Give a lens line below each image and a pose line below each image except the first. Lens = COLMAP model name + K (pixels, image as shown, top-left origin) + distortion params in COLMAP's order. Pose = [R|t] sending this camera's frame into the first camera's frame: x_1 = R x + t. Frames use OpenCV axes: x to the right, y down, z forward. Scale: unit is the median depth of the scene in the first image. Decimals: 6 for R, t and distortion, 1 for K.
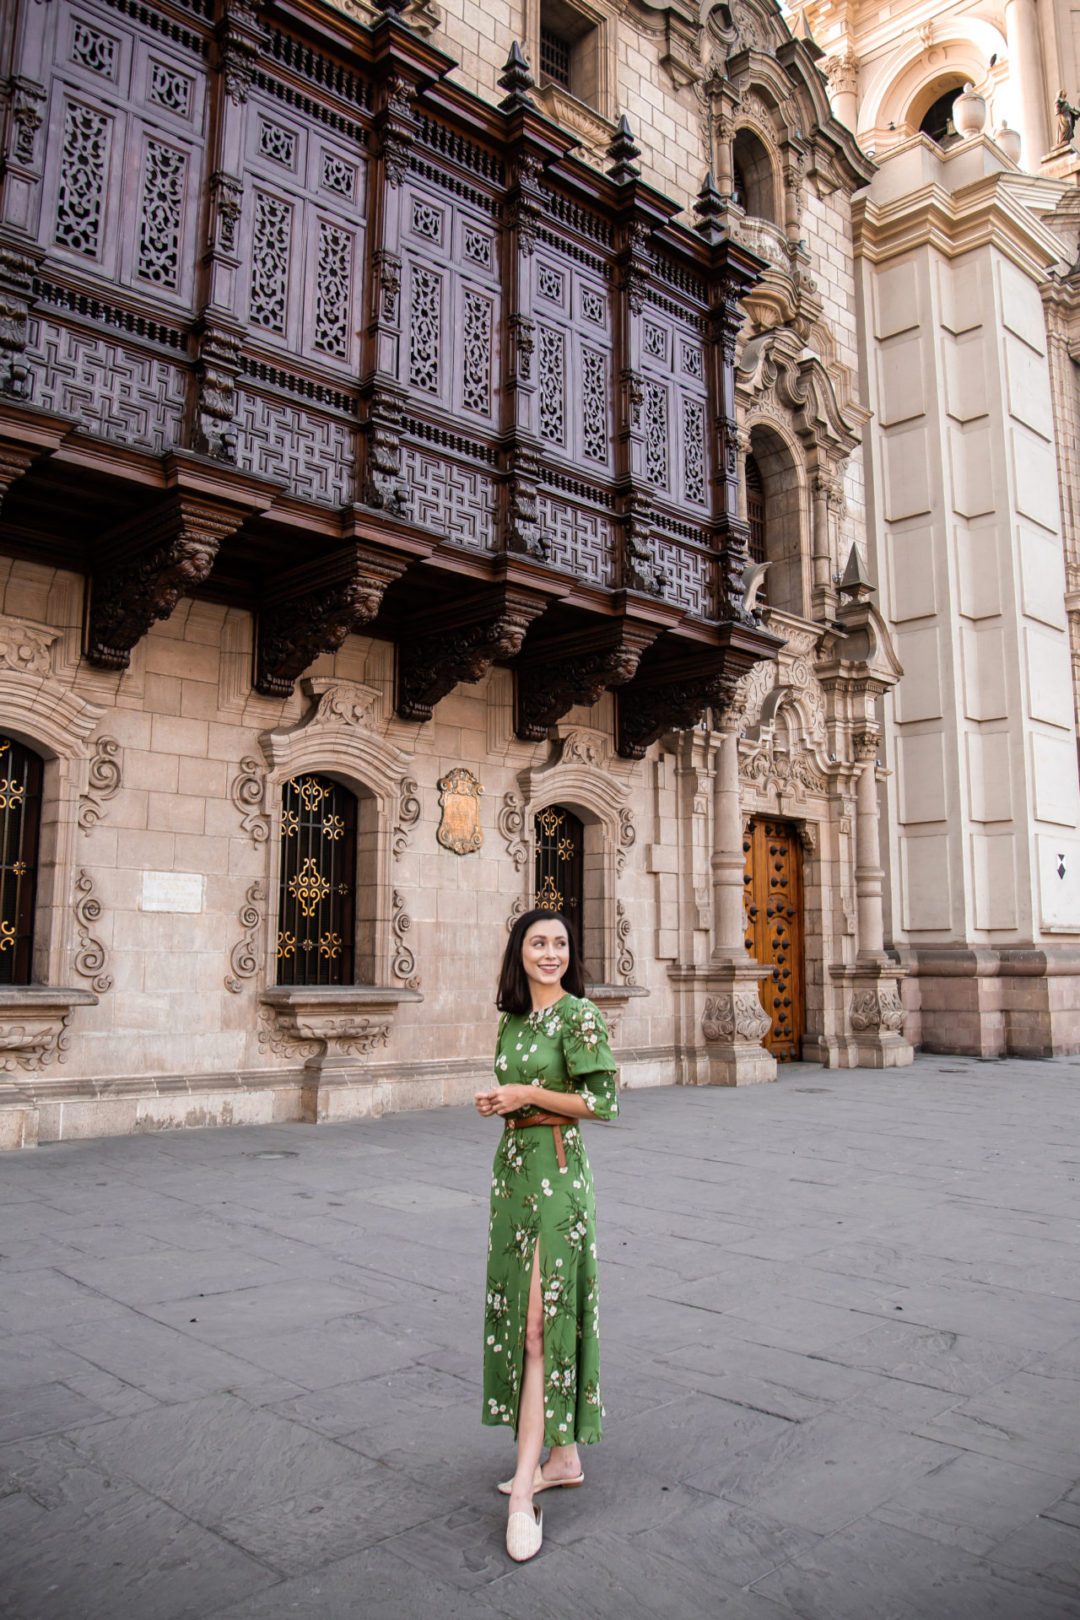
lens RADIAL K [[1221.1, 0, 539.4], [0, 1221.1, 768.2], [0, 0, 1]] dist [-0.108494, 0.007068]
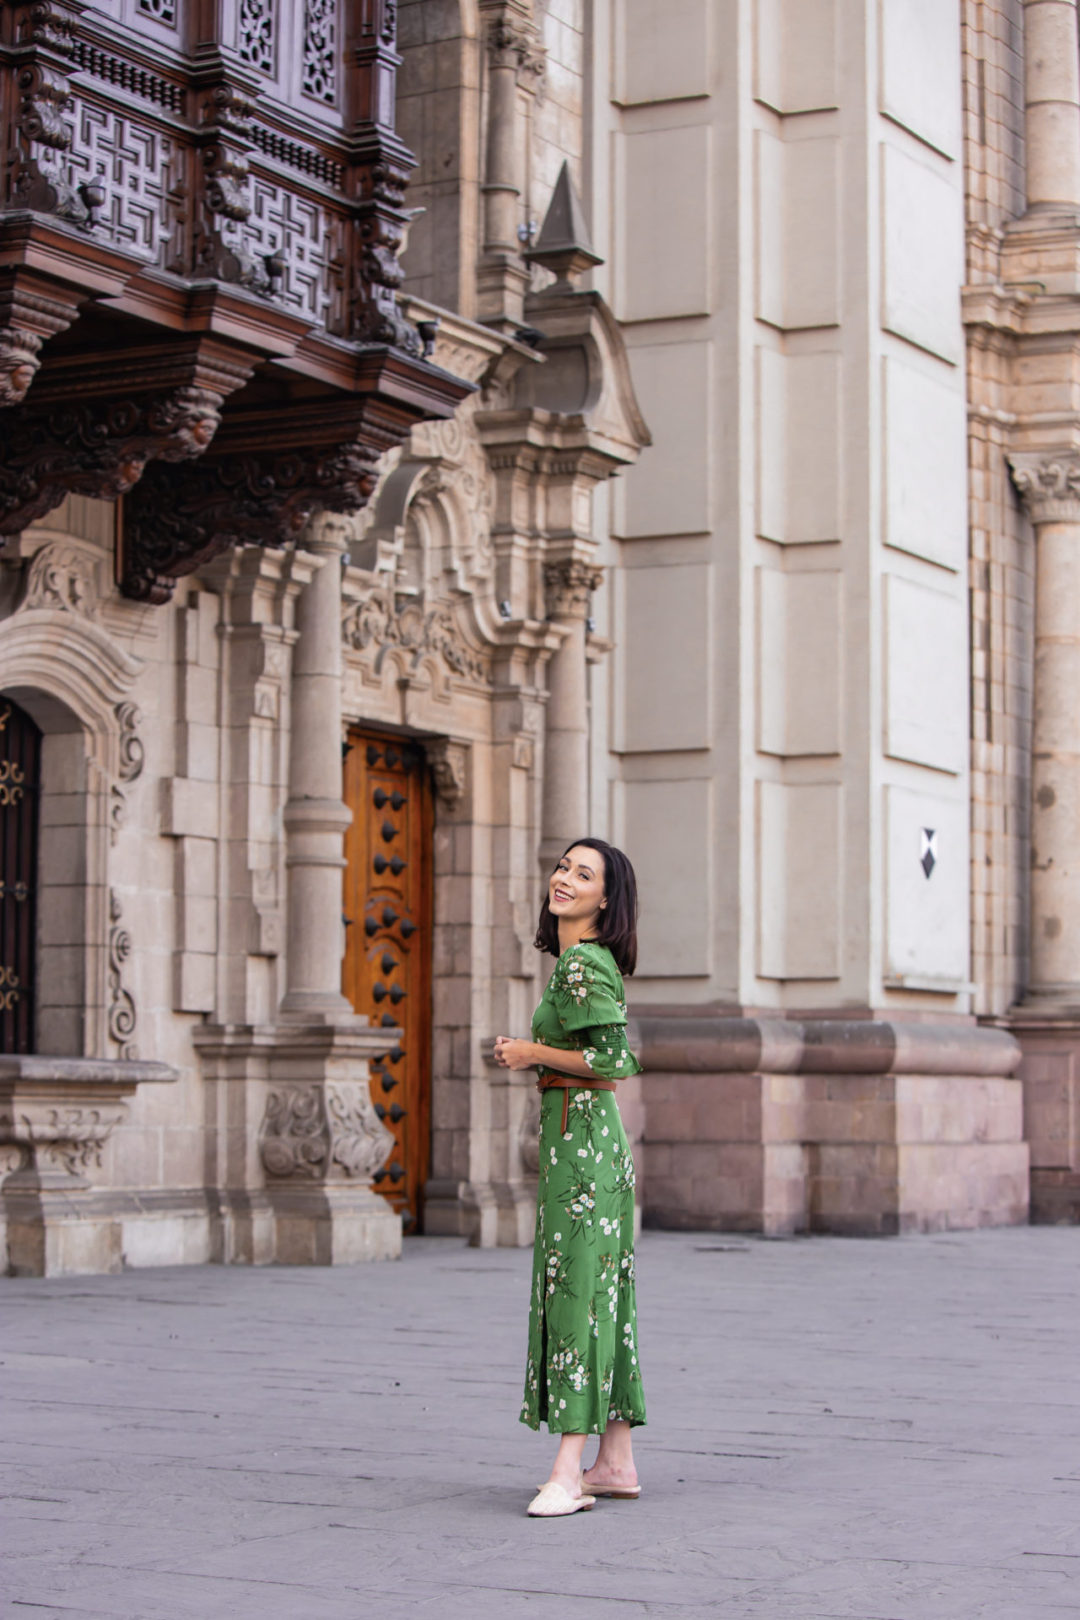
lens RADIAL K [[3520.1, 0, 540.0], [0, 3520.1, 810.0], [0, 0, 1]] dist [-0.408071, 0.240455]
pose [[0.945256, 0.029363, 0.325005, -0.217379], [-0.052119, 0.996743, 0.061532, -0.018122], [-0.322140, -0.075102, 0.943708, -0.359624]]
